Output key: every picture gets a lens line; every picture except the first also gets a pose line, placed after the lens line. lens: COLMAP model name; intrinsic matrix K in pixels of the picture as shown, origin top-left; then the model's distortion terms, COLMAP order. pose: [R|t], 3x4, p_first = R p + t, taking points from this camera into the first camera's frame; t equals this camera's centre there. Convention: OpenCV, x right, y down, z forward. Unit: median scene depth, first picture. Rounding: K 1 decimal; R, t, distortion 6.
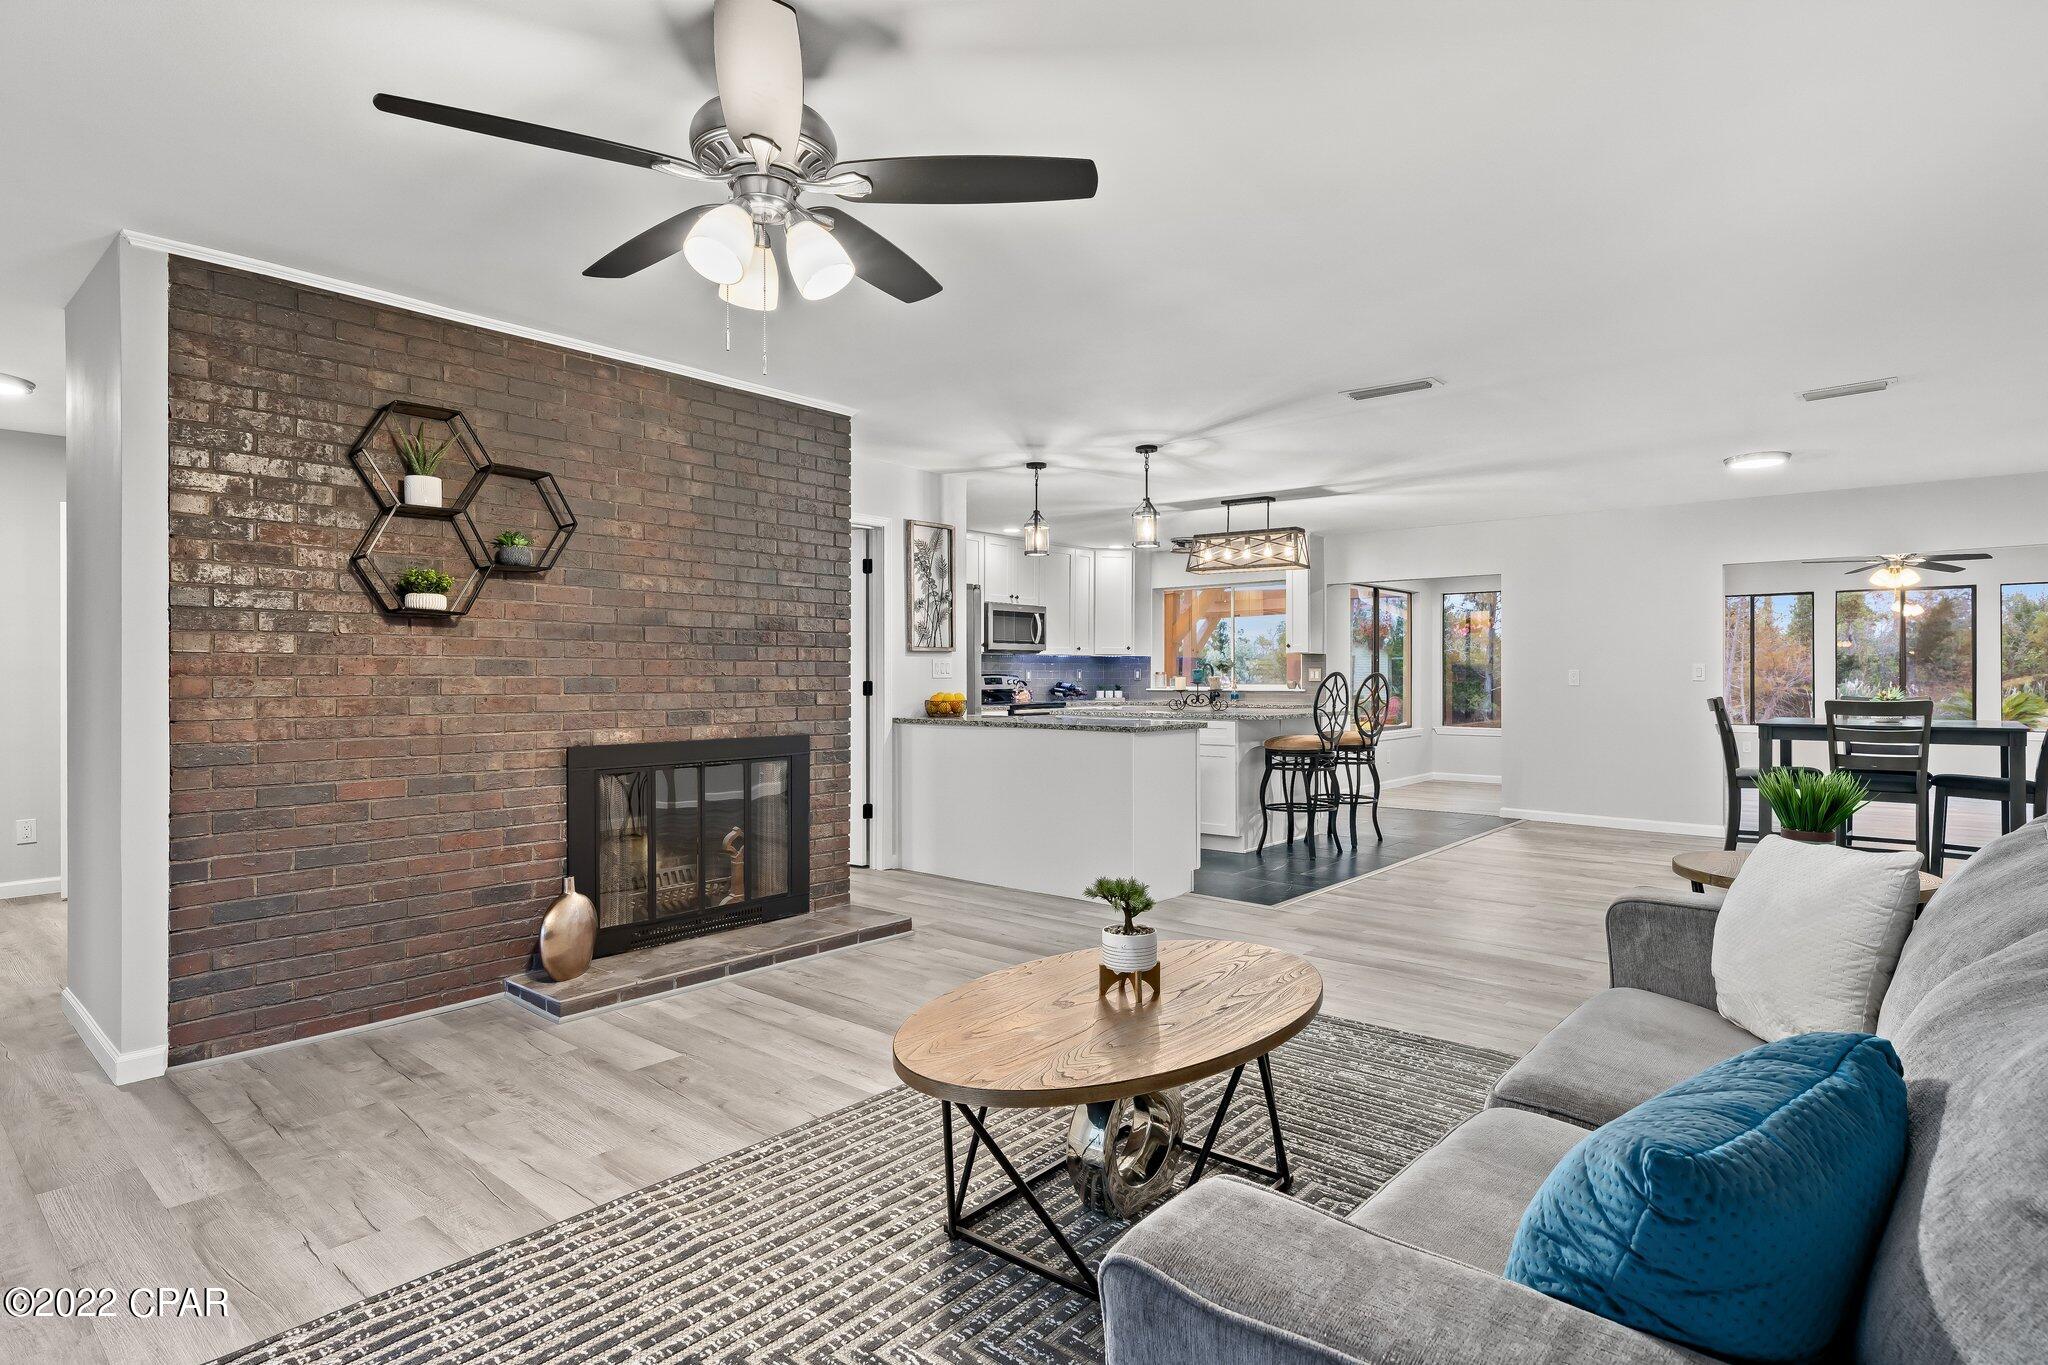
lens RADIAL K [[1059.0, 0, 1027.9], [0, 1059.0, 672.9], [0, 0, 1]] dist [0.006627, -0.000931]
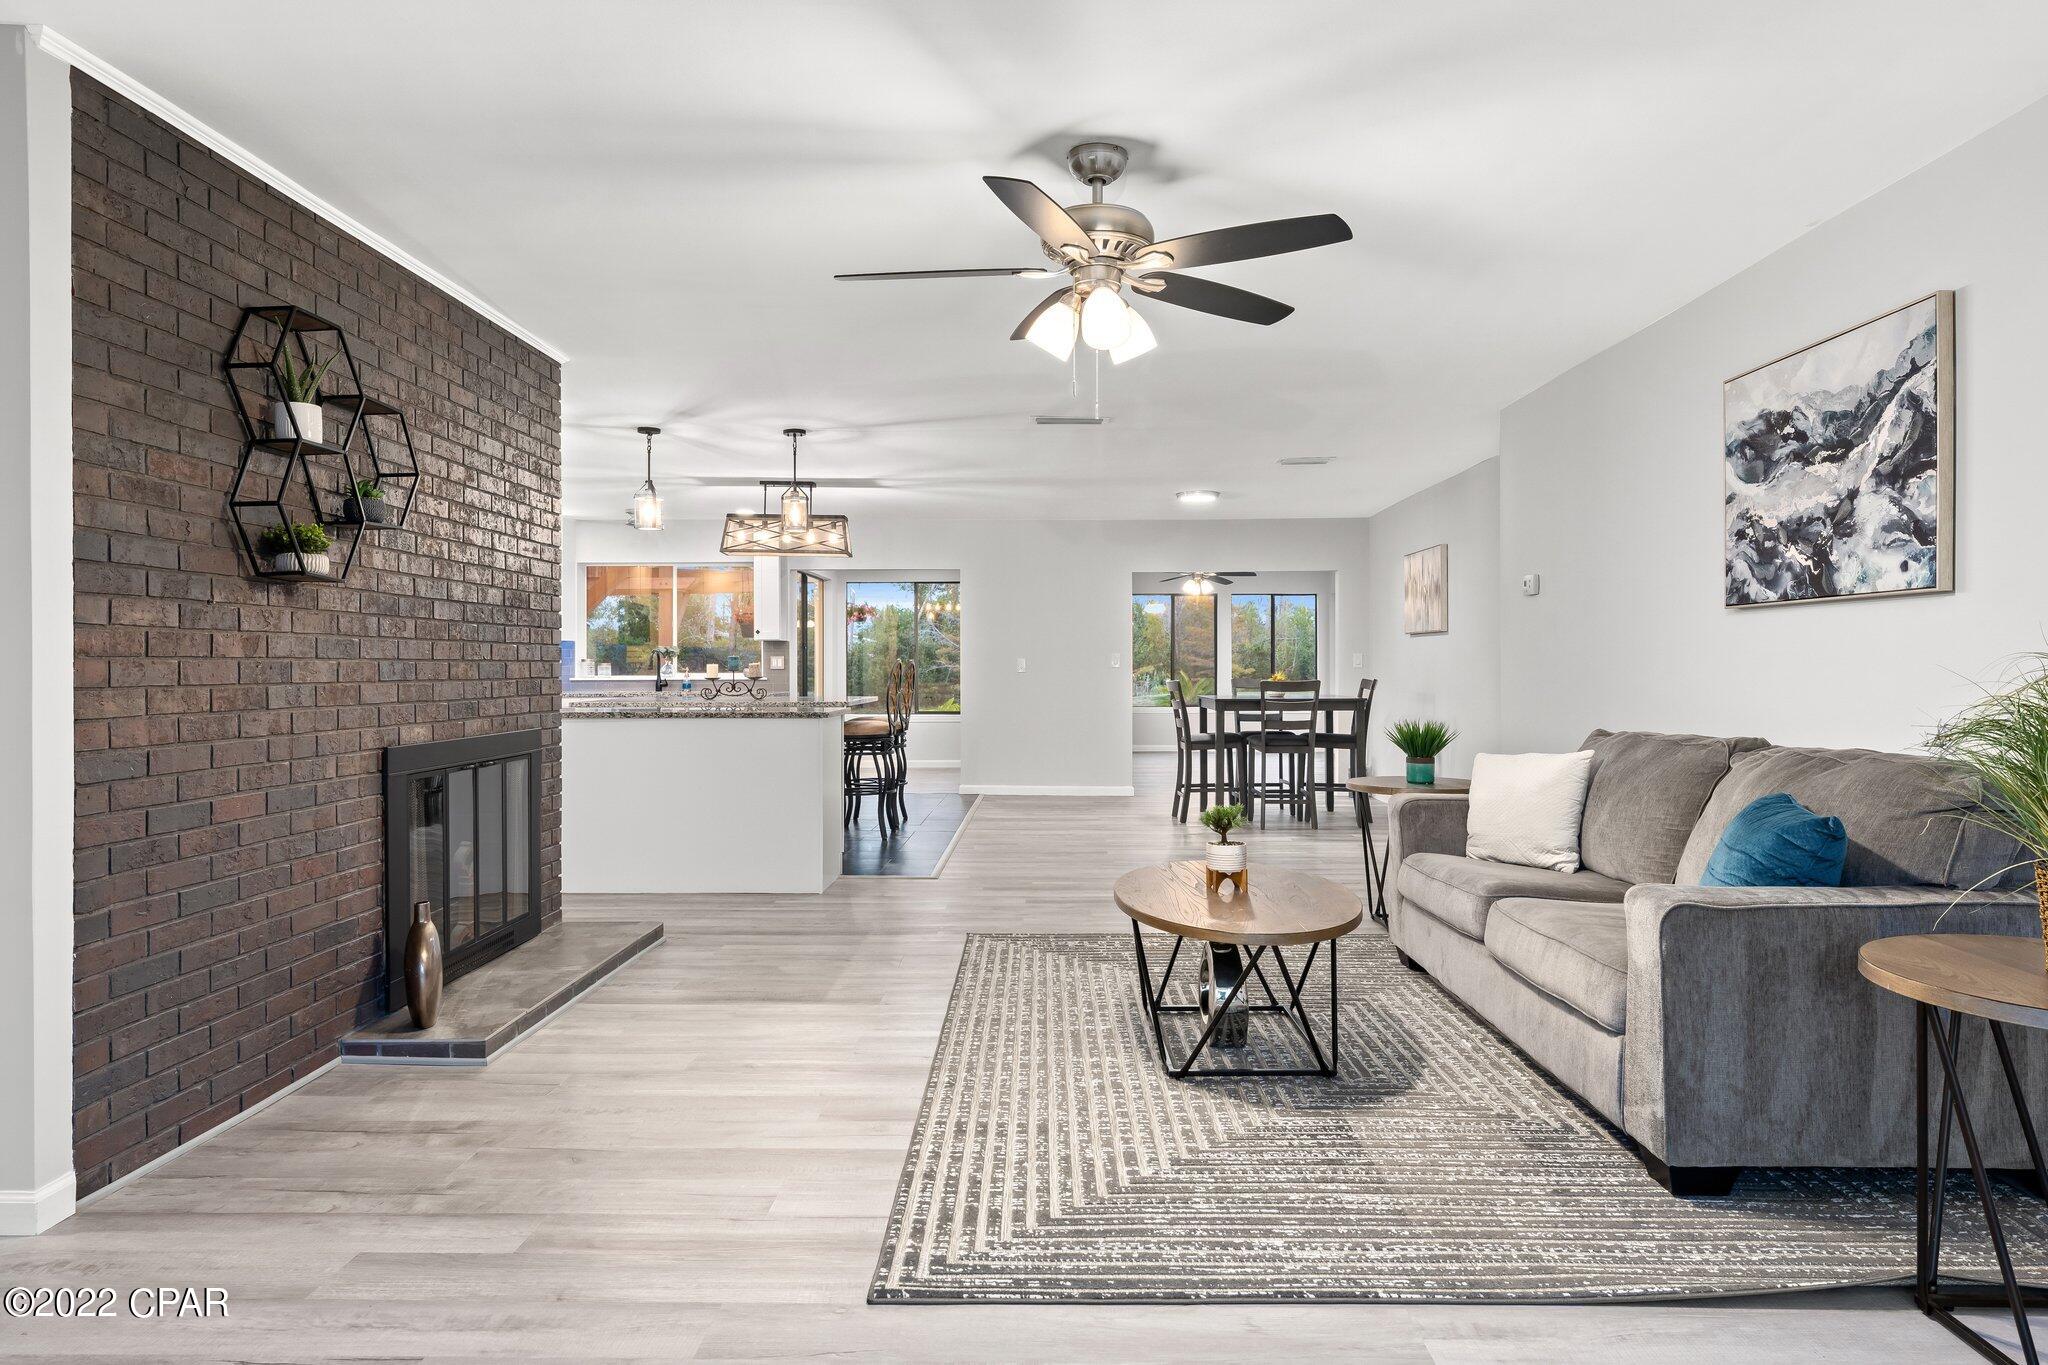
lens RADIAL K [[1240.6, 0, 1032.7], [0, 1240.6, 668.0], [0, 0, 1]] dist [0.010434, 0.001709]
pose [[0.768352, -0.001480, 0.640026, -0.597688], [-0.001633, 0.999990, 0.004273, 0.004076], [-0.640025, -0.004329, 0.768342, -0.042430]]
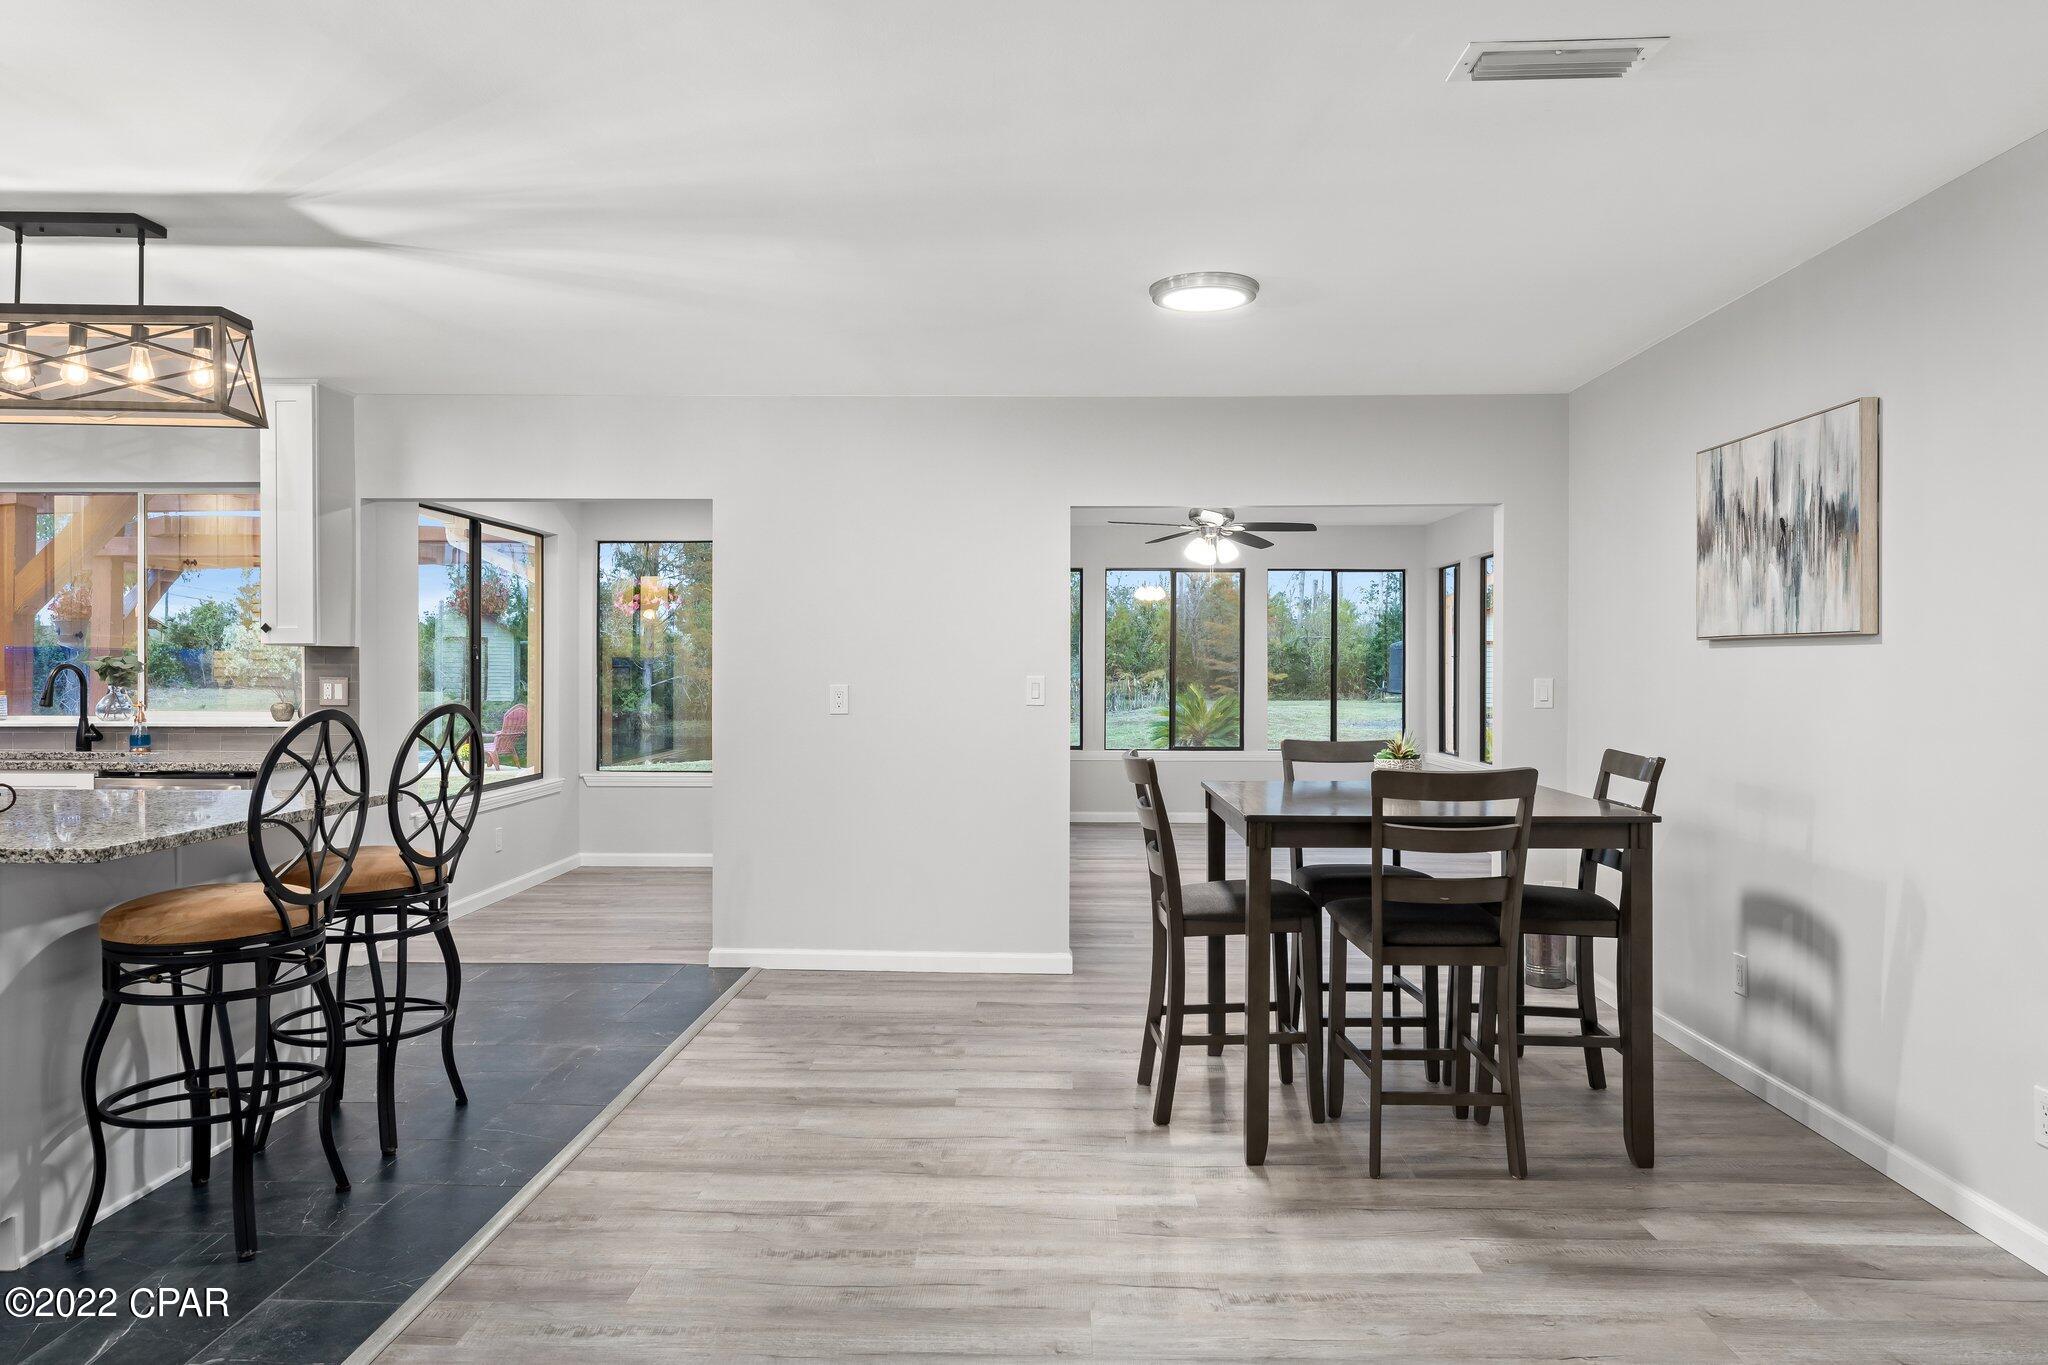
lens RADIAL K [[1357.3, 0, 1029.7], [0, 1357.3, 676.8], [0, 0, 1]] dist [0.005212, -0.002883]
pose [[0.772393, -0.003156, 0.635137, 0.278246], [-0.005386, 0.999919, 0.011518, -0.028098], [-0.635122, -0.012317, 0.772314, 0.749288]]
